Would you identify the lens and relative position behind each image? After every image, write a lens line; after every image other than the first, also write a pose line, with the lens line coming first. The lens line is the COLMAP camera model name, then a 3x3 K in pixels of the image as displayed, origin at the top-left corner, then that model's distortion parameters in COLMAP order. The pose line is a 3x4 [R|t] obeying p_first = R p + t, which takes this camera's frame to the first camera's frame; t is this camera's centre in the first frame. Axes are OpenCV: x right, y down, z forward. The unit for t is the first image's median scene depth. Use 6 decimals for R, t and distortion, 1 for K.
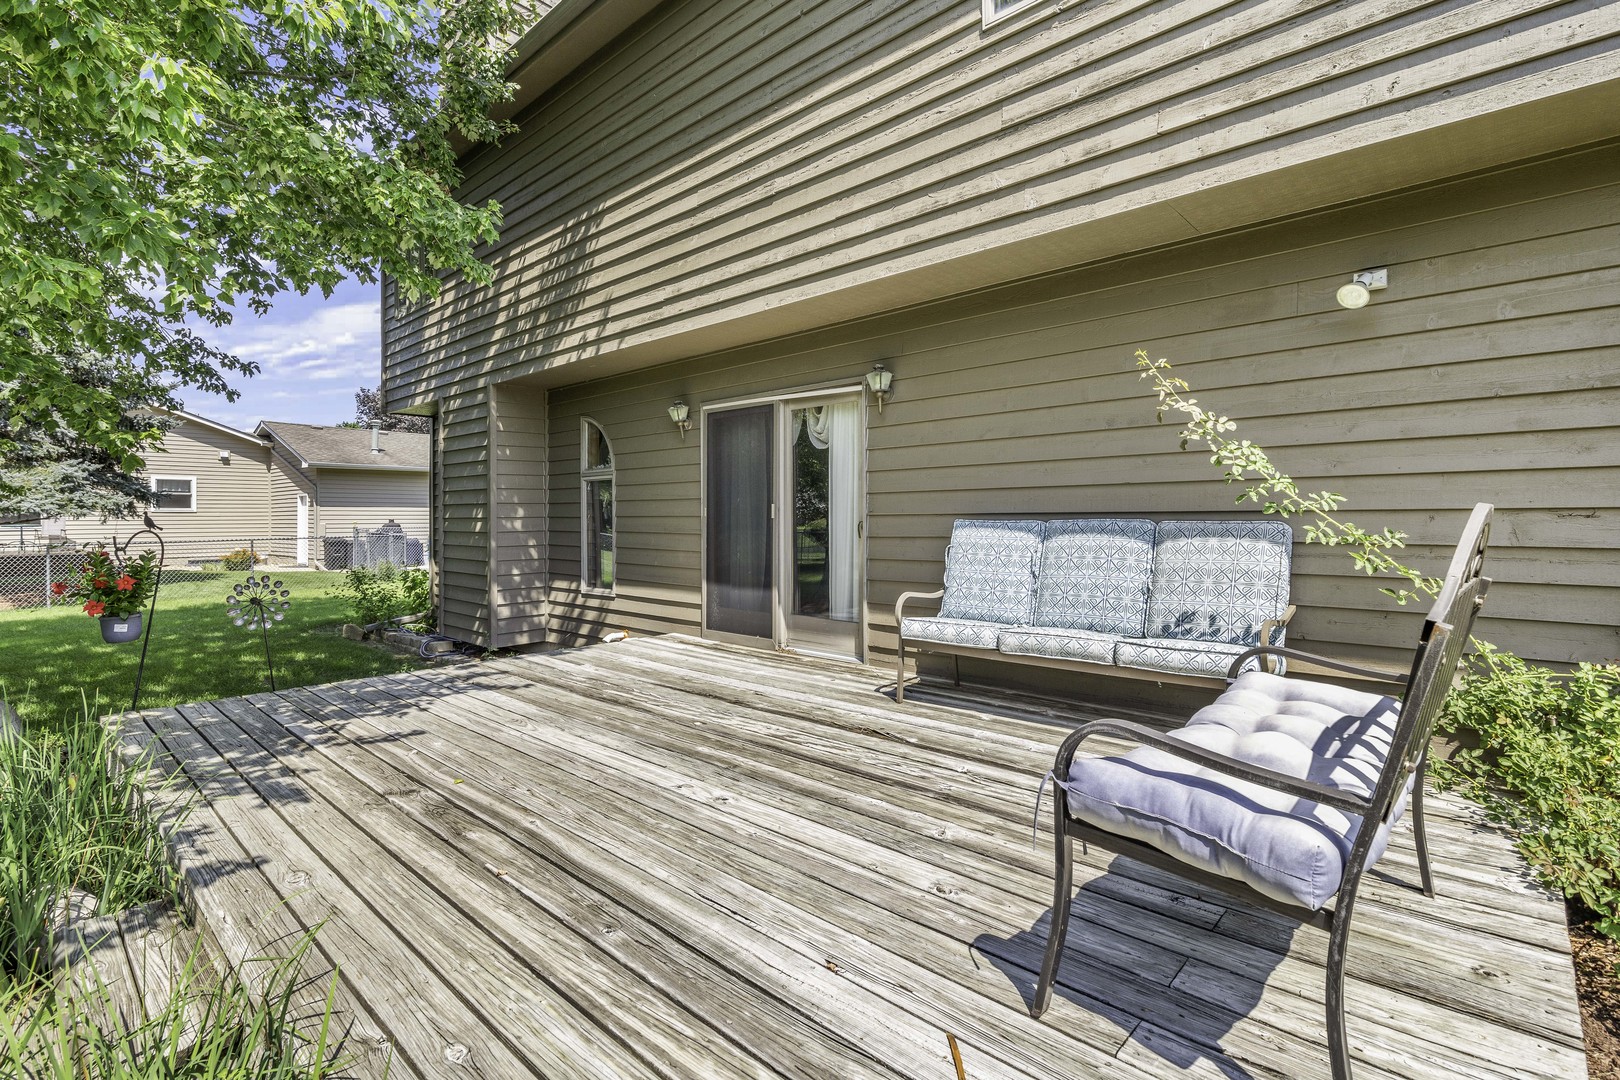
lens RADIAL K [[774.9, 0, 806.3], [0, 774.9, 510.6], [0, 0, 1]] dist [0.006386, -0.001897]
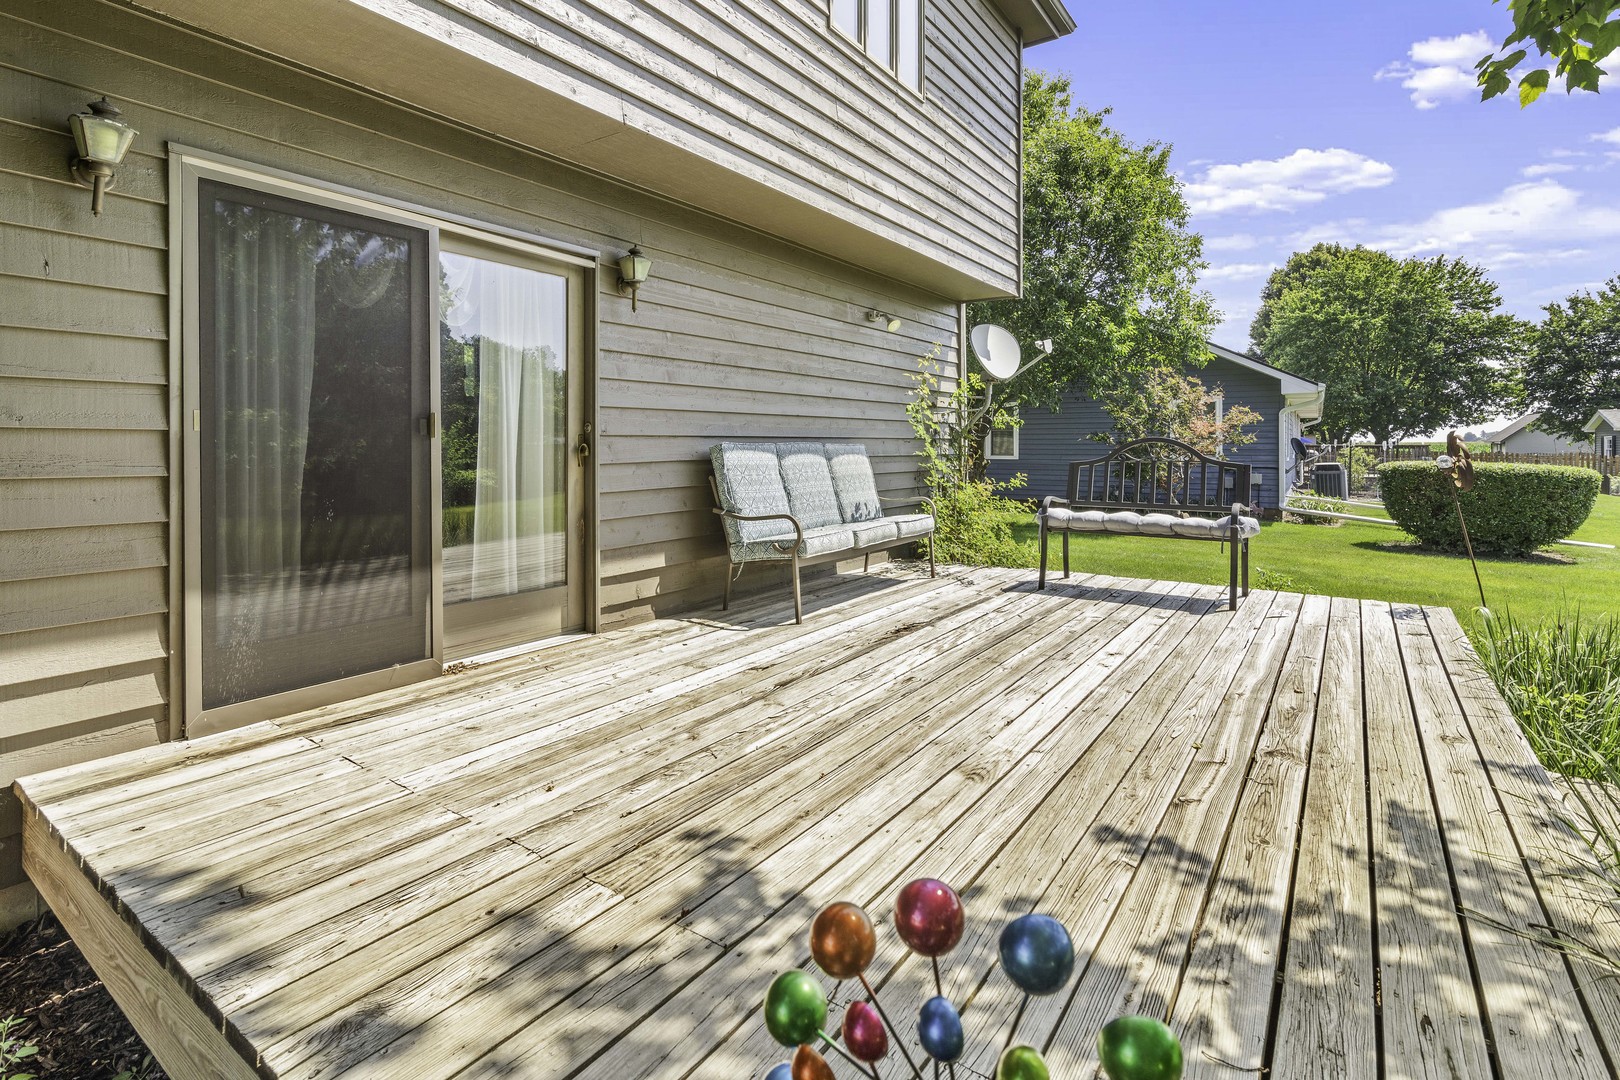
lens RADIAL K [[774.9, 0, 828.1], [0, 774.9, 447.6], [0, 0, 1]] dist [0.006386, -0.001897]
pose [[-0.166434, 0.000226, 0.986053, -1.039098], [-0.008438, 0.999963, -0.001654, 0.023545], [-0.986017, -0.008596, -0.166426, 1.335748]]
